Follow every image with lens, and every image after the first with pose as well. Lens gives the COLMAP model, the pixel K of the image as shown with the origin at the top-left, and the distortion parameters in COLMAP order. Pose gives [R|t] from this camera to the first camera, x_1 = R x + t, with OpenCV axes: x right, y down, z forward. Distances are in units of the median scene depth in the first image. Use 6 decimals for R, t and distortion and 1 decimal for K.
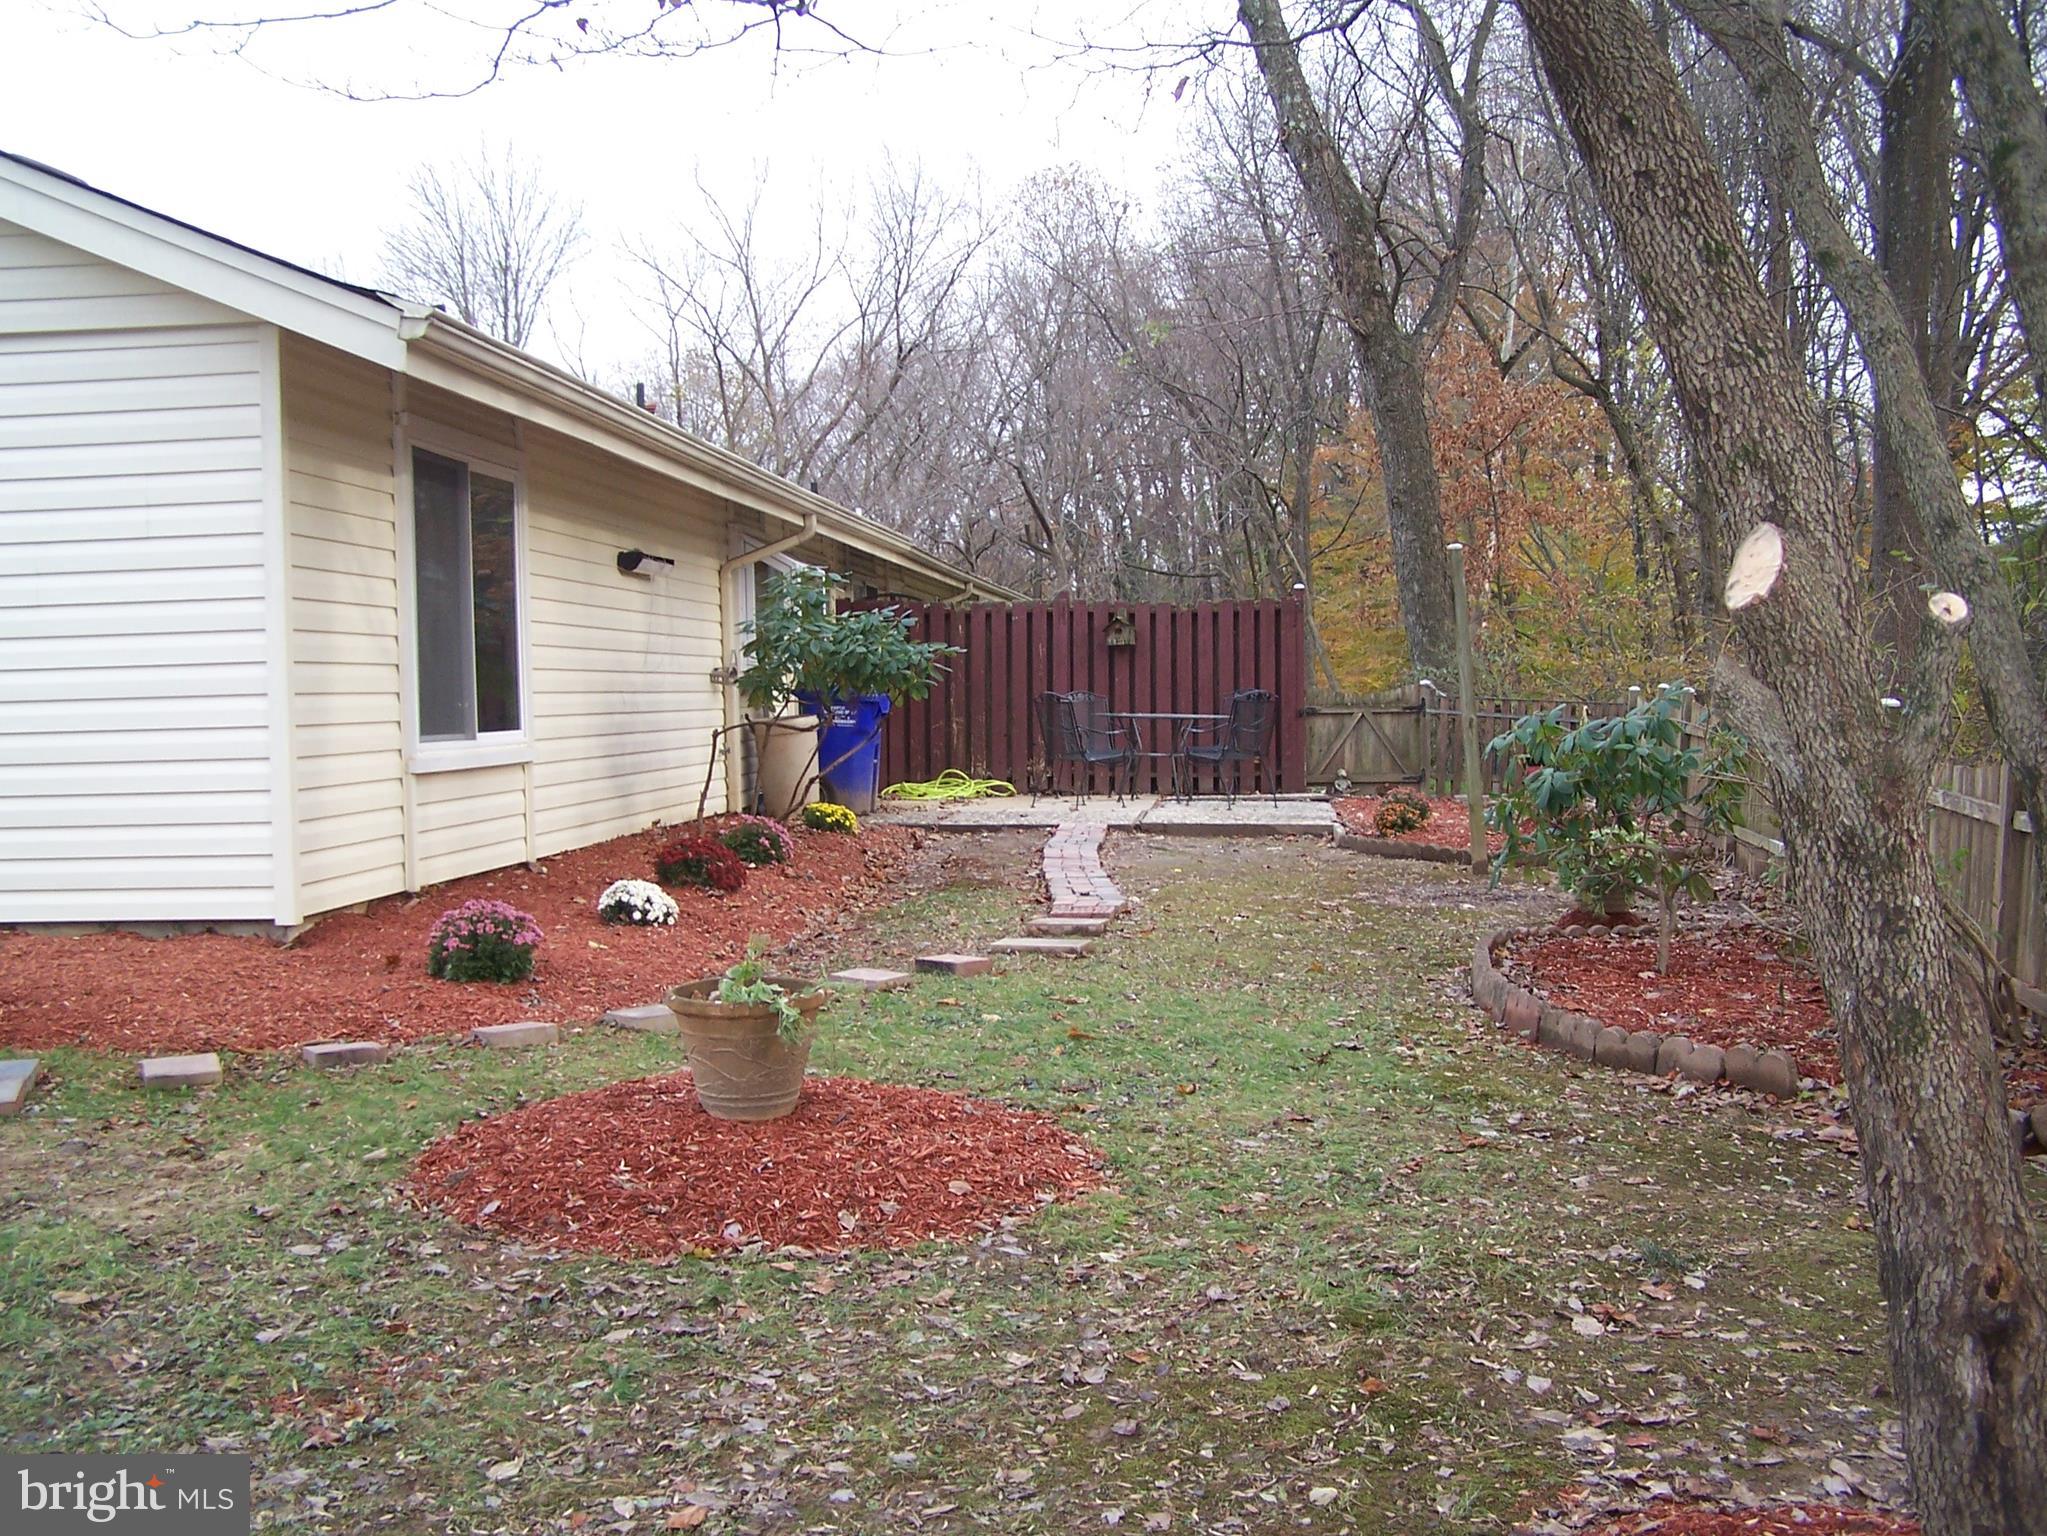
lens RADIAL K [[2320.8, 0, 1025.2], [0, 2320.8, 793.2], [0, 0, 1]] dist [-0.200950, 0.353133]
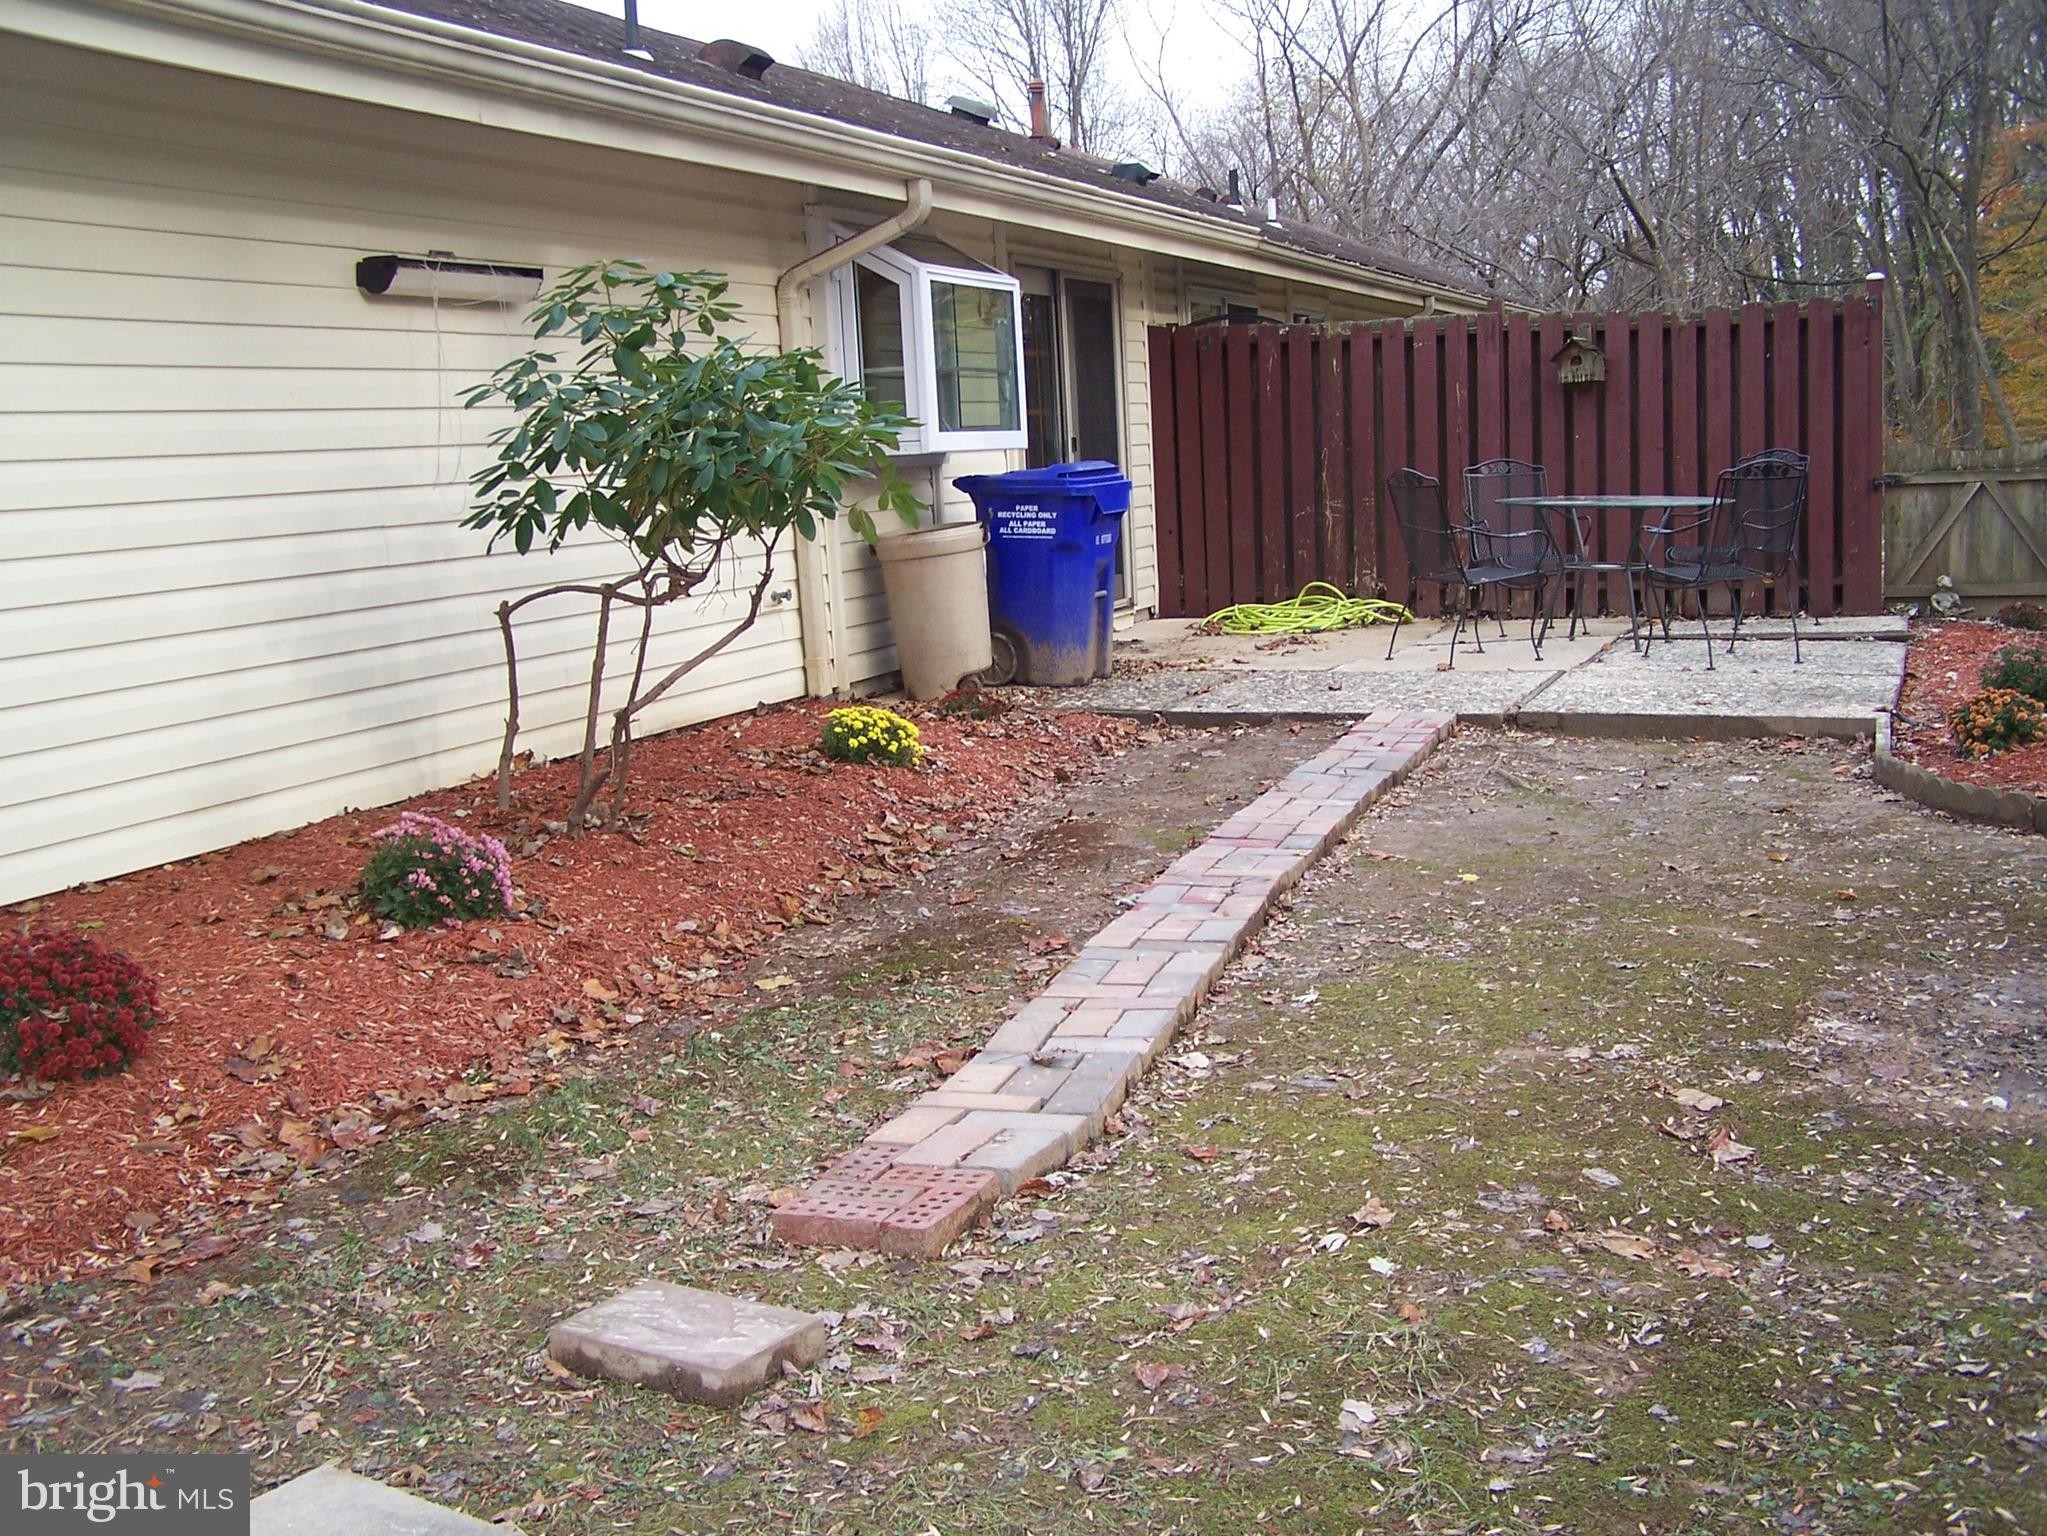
lens RADIAL K [[2320.8, 0, 1025.2], [0, 2320.8, 793.2], [0, 0, 1]] dist [-0.200950, 0.353133]
pose [[0.959154, 0.009084, -0.282740, 0.073451], [0.022877, 0.993720, 0.109535, -0.024314], [0.281959, -0.111529, 0.952922, 0.352256]]
